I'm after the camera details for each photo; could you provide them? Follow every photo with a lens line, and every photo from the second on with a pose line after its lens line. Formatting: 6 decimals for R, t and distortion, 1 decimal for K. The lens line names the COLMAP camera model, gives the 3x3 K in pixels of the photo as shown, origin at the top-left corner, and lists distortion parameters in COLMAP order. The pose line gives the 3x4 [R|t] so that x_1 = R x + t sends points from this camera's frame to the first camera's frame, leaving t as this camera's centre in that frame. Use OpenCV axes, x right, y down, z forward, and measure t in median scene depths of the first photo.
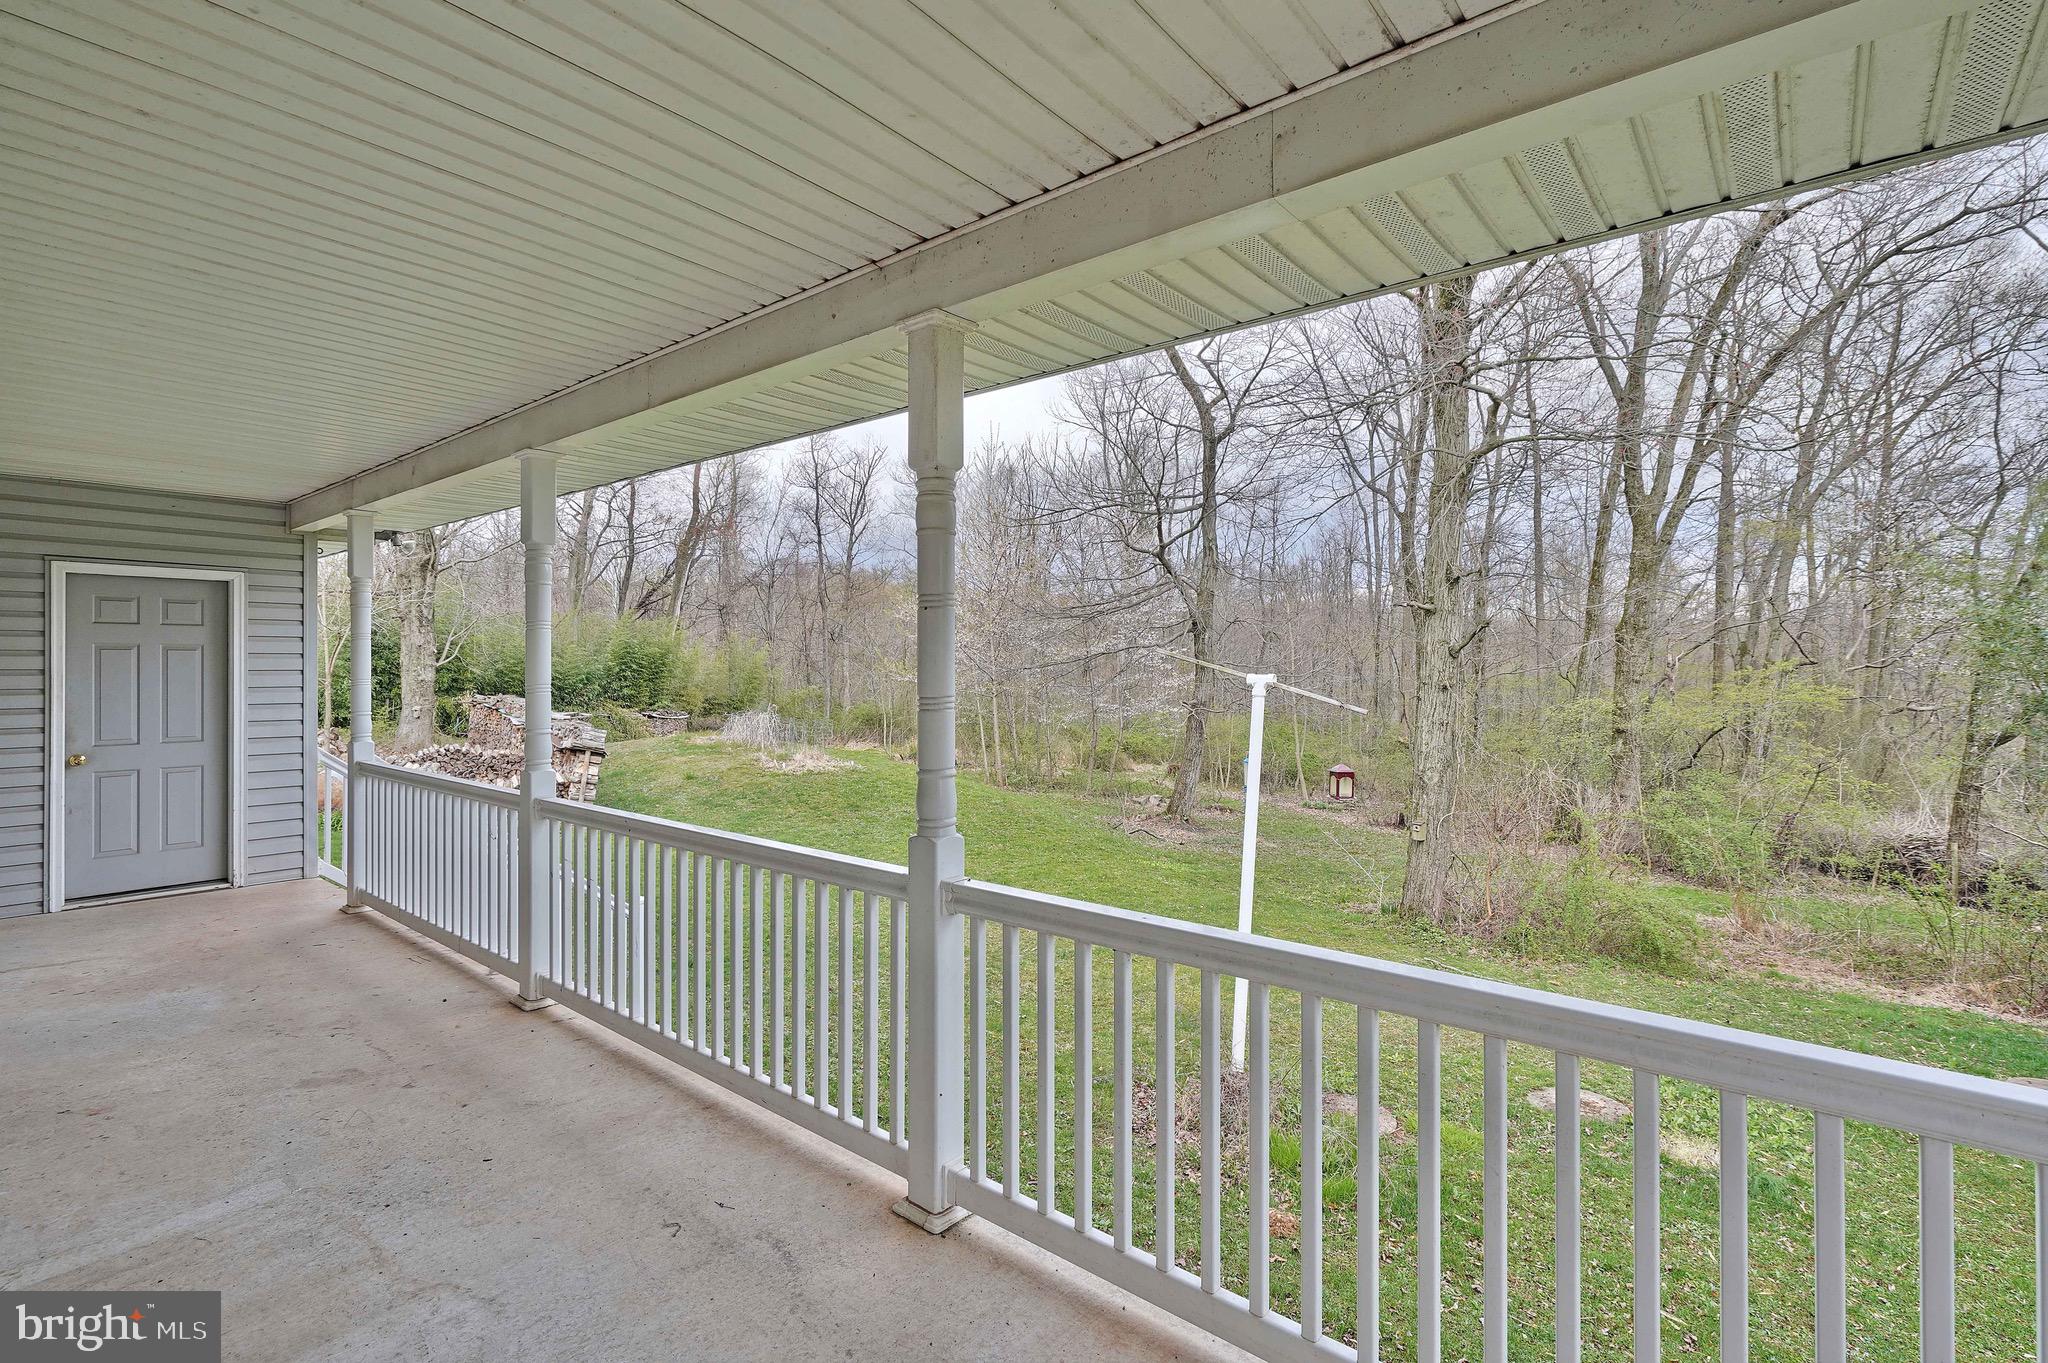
lens RADIAL K [[940.9, 0, 1018.2], [0, 940.9, 663.6], [0, 0, 1]] dist [-0.008088, 0.000635]
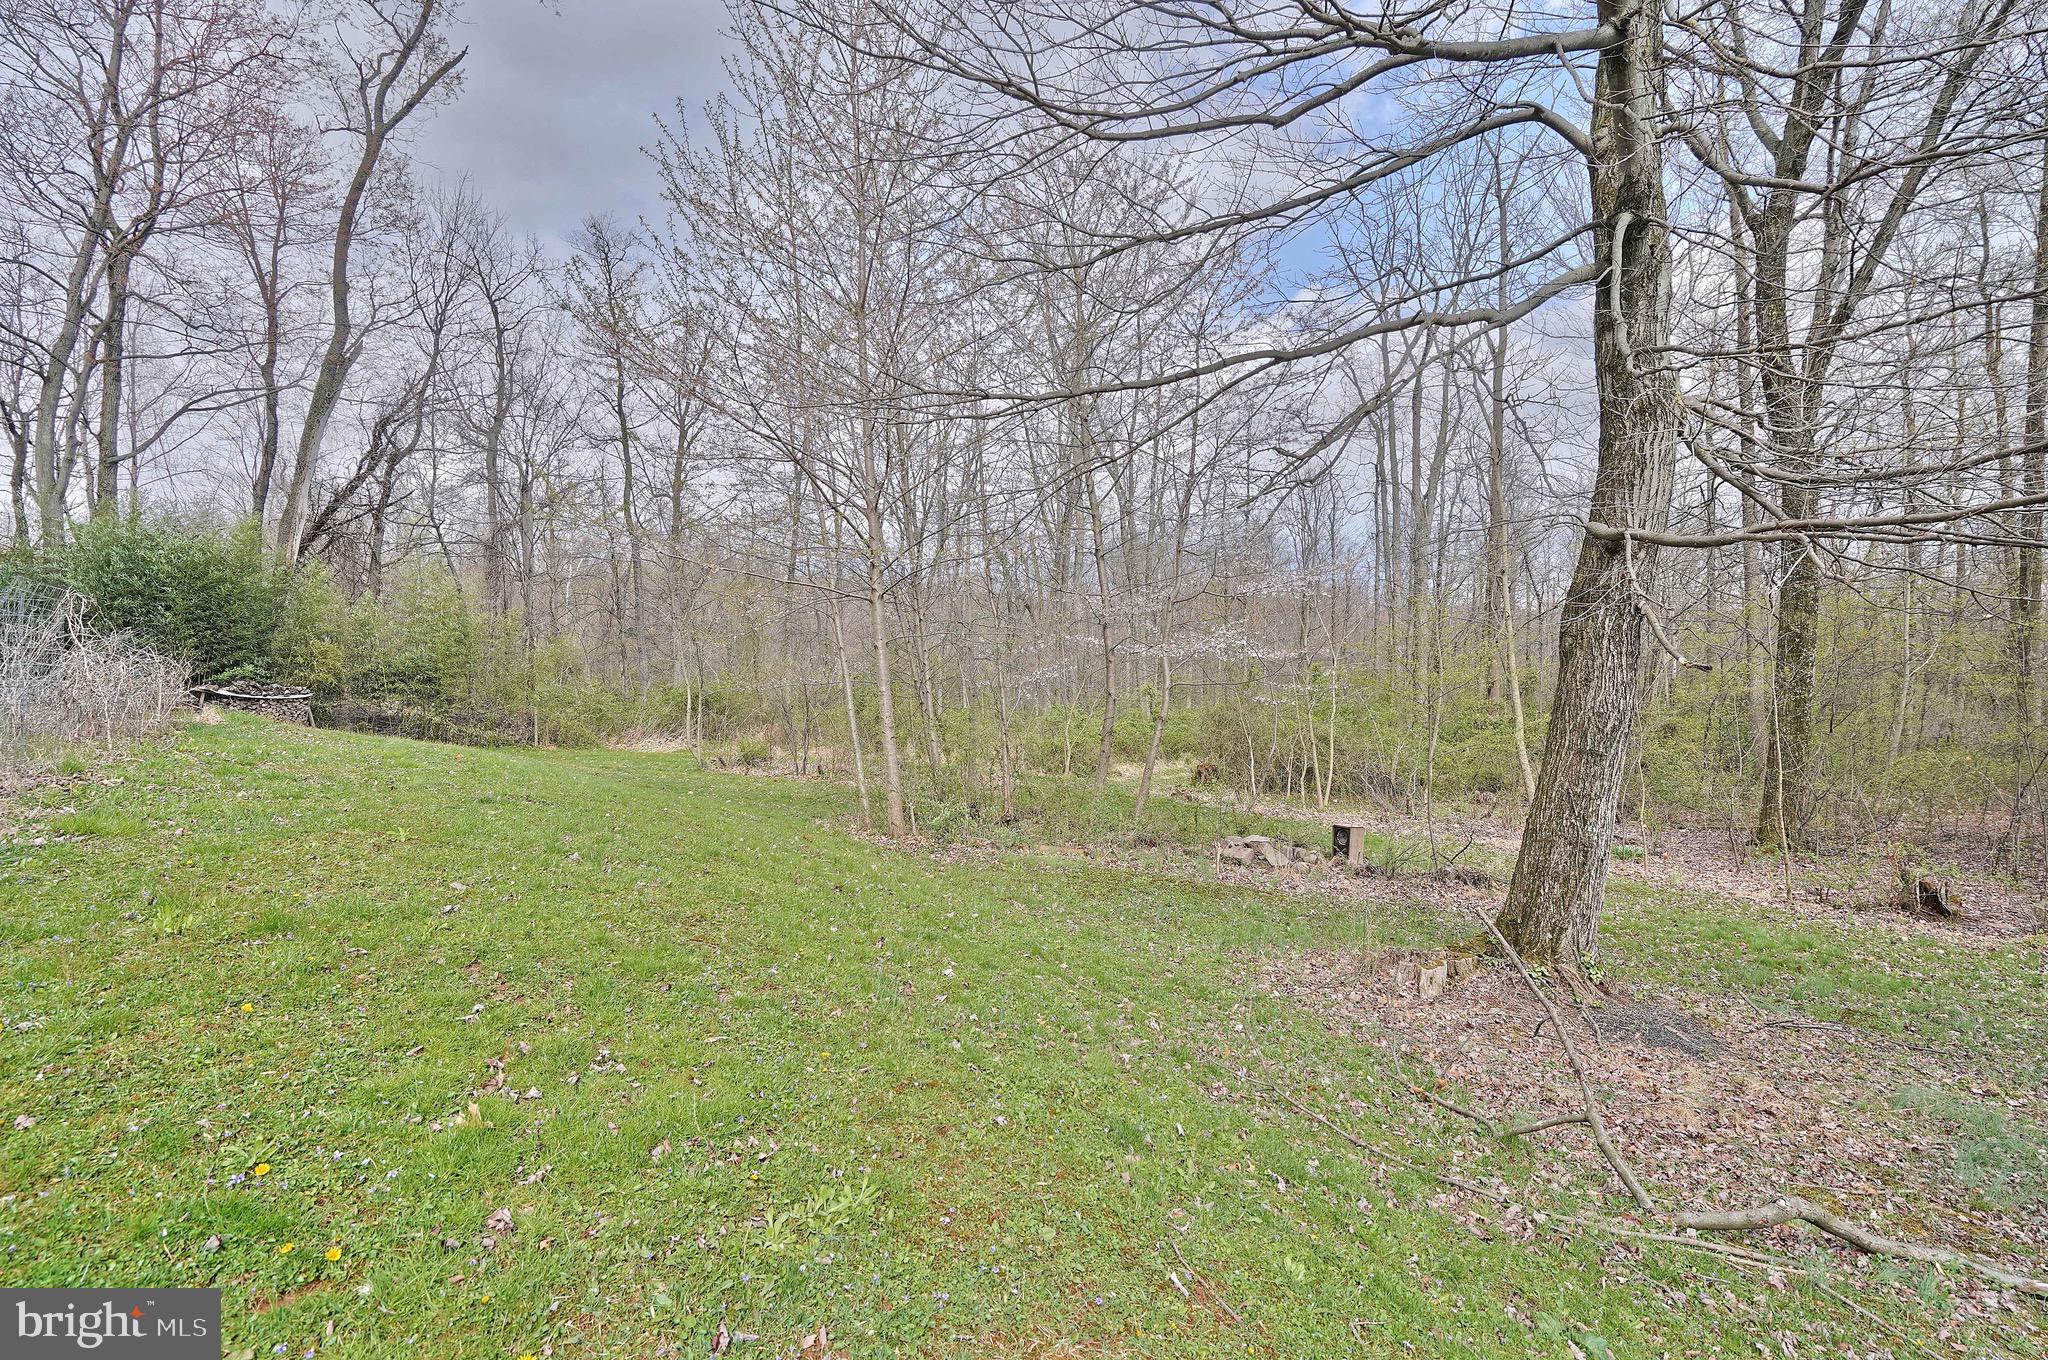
lens RADIAL K [[927.3, 0, 1017.0], [0, 927.3, 675.4], [0, 0, 1]] dist [-0.000593, 0.000415]
pose [[0.995075, -0.014464, 0.098065, -0.004939], [0.013255, 0.999828, 0.012968, 0.042271], [-0.098235, -0.011604, 0.995096, 0.431441]]
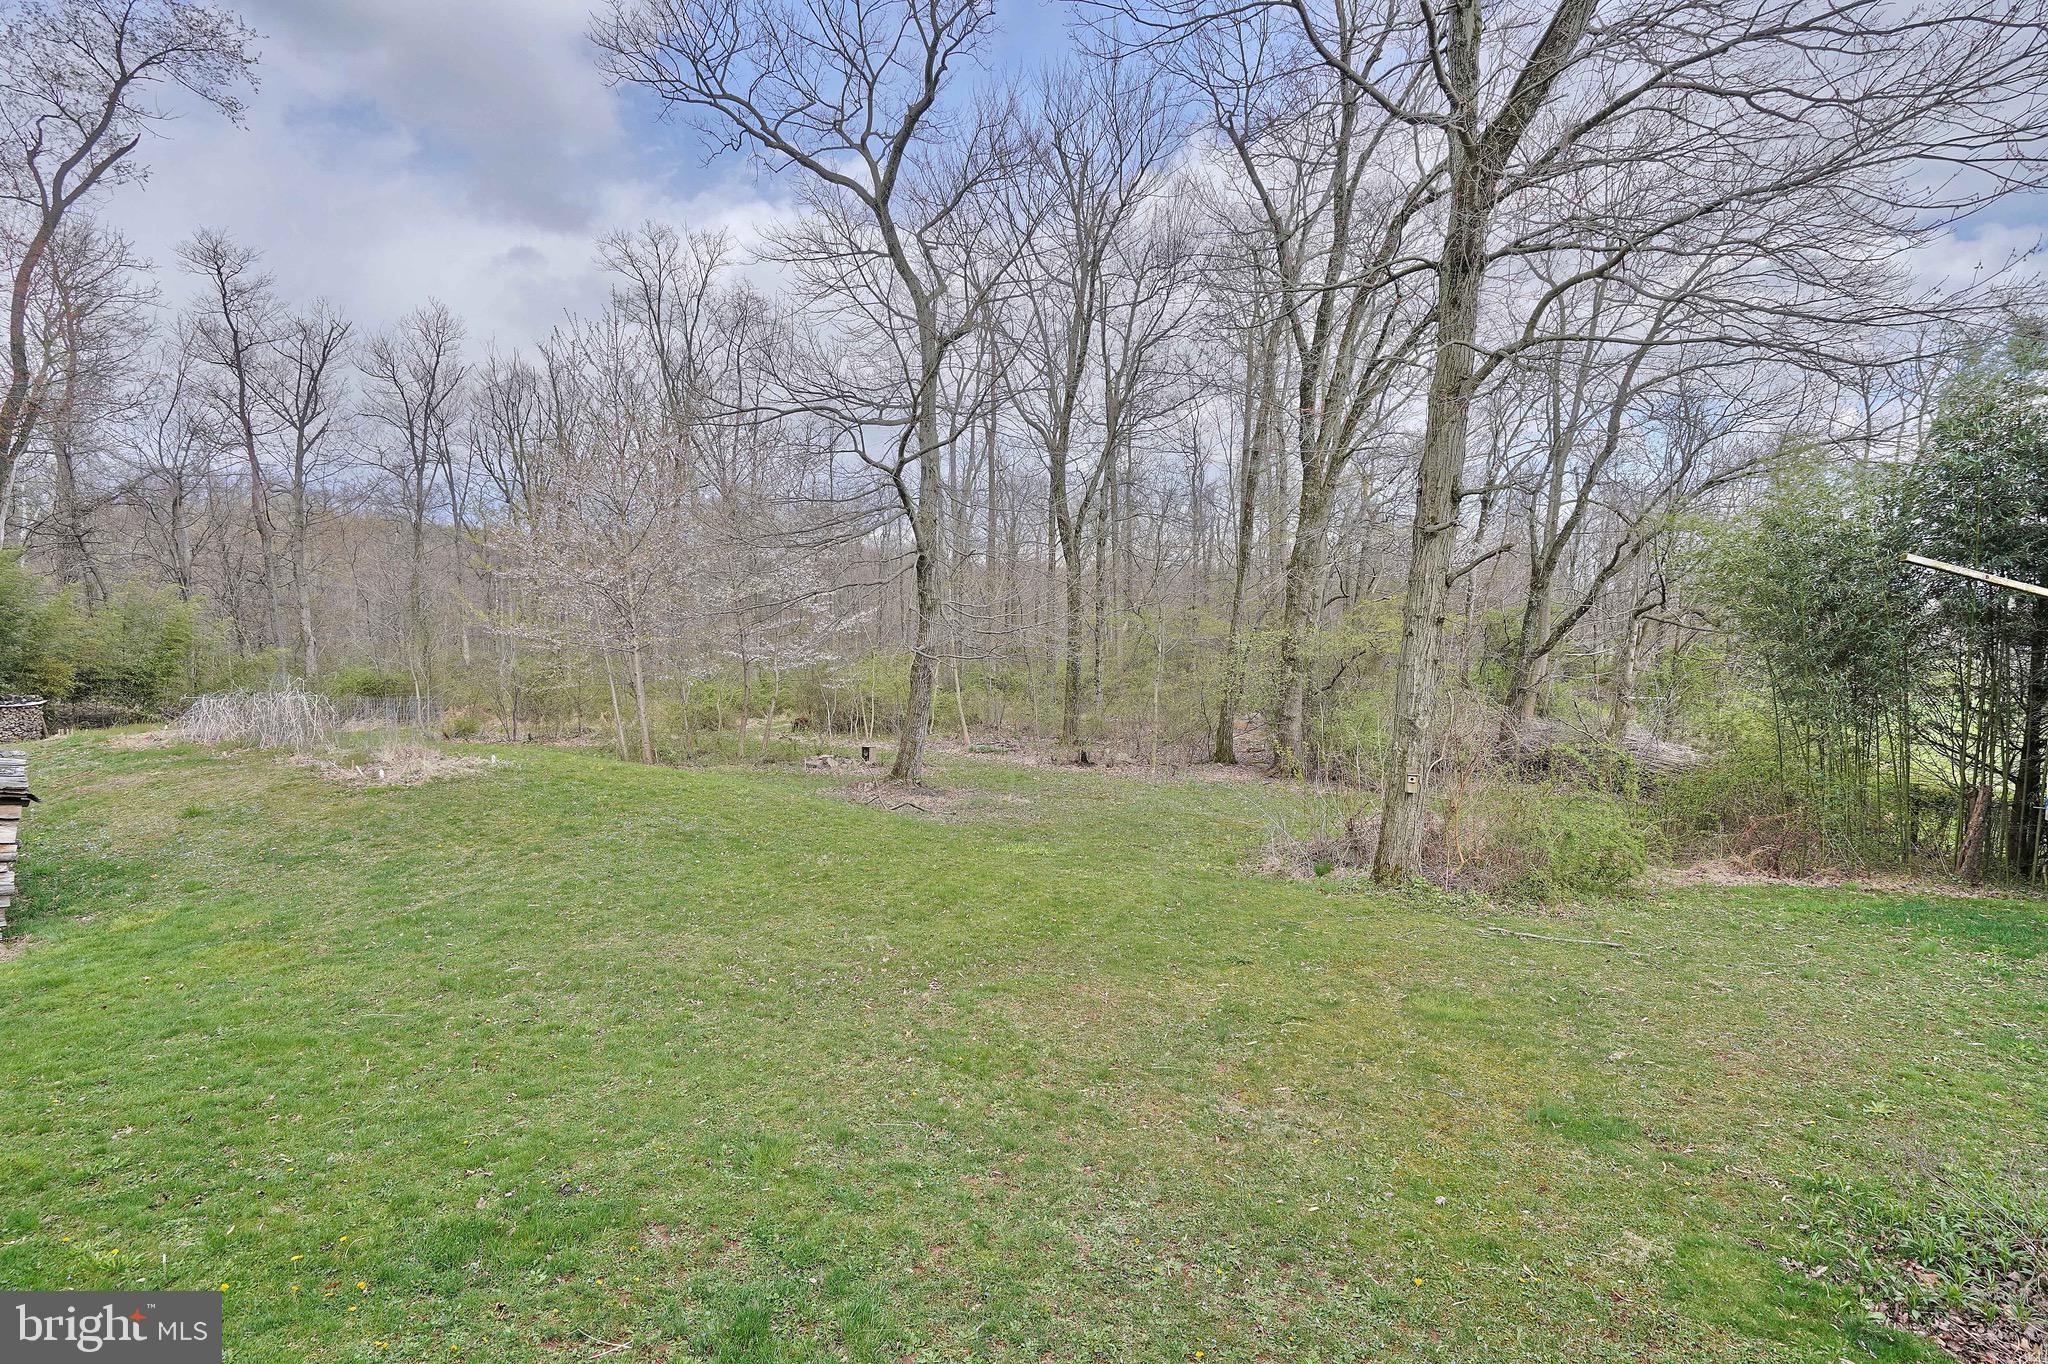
lens RADIAL K [[910.1, 0, 1030.2], [0, 910.1, 688.2], [0, 0, 1]] dist [-0.010432, 0.000207]
pose [[0.855715, -0.061925, 0.513729, -0.092480], [0.016682, 0.995599, 0.092222, 0.000904], [-0.517179, -0.070346, 0.852982, 0.130389]]
